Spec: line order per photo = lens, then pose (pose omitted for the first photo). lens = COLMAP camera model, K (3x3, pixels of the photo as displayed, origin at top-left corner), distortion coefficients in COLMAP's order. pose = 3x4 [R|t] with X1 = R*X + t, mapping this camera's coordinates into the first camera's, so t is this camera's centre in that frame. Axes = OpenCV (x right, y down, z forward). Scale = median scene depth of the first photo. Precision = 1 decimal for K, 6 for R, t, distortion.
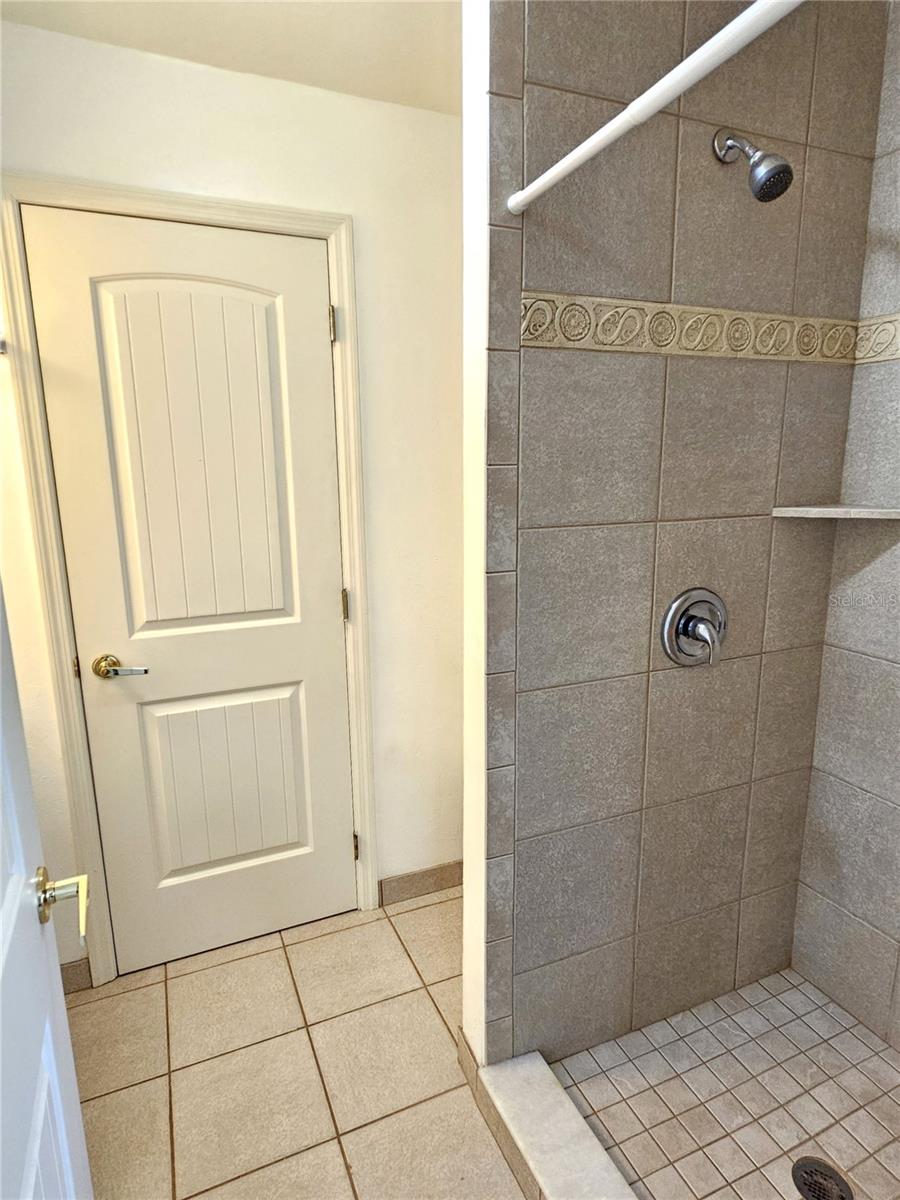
lens RADIAL K [[665.4, 0, 450.0], [0, 665.4, 600.0], [0, 0, 1]] dist [-0.005849, -0.000474]
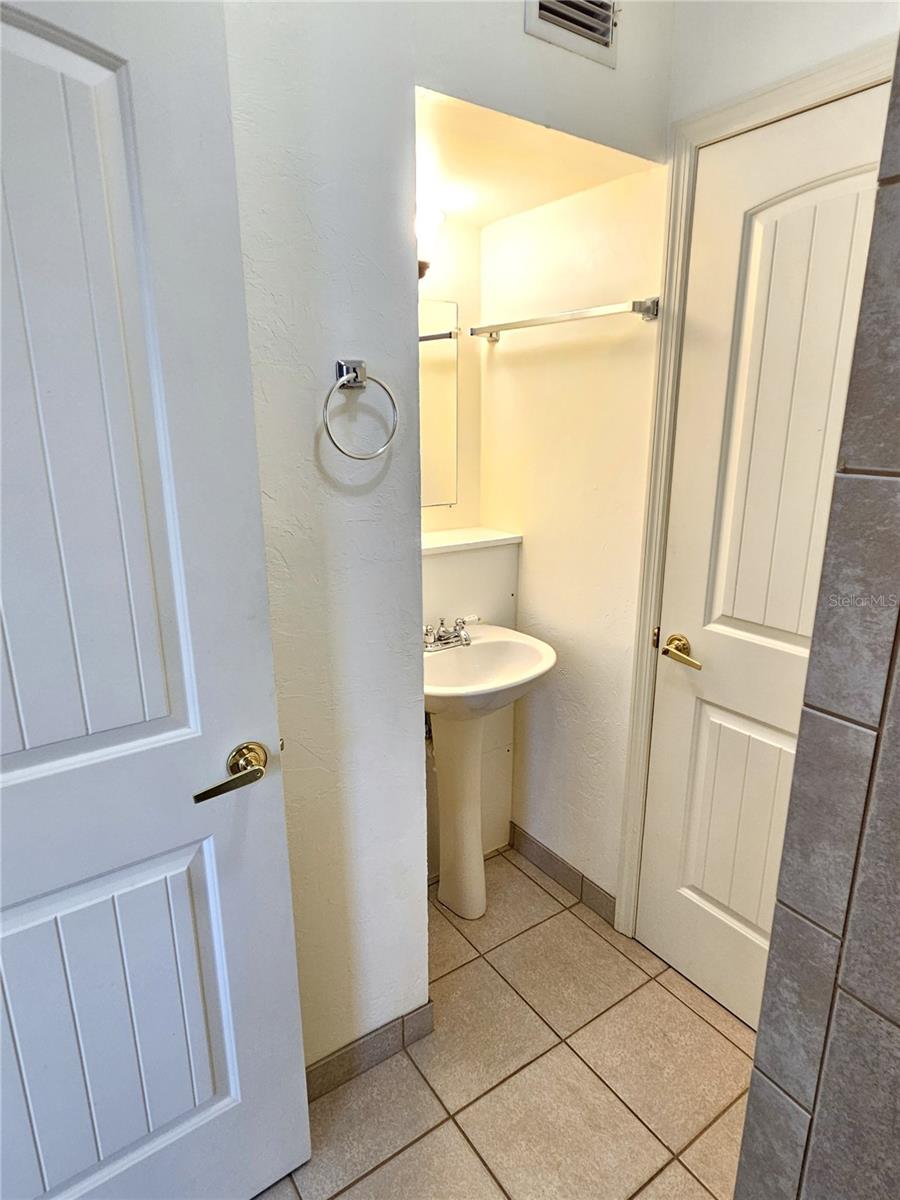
lens RADIAL K [[665.4, 0, 450.0], [0, 665.4, 600.0], [0, 0, 1]] dist [-0.005849, -0.000474]
pose [[0.207629, 0.267352, -0.940964, 0.302446], [-0.199929, 0.953219, 0.226719, -0.118931], [0.957559, 0.141053, 0.251367, 0.463250]]
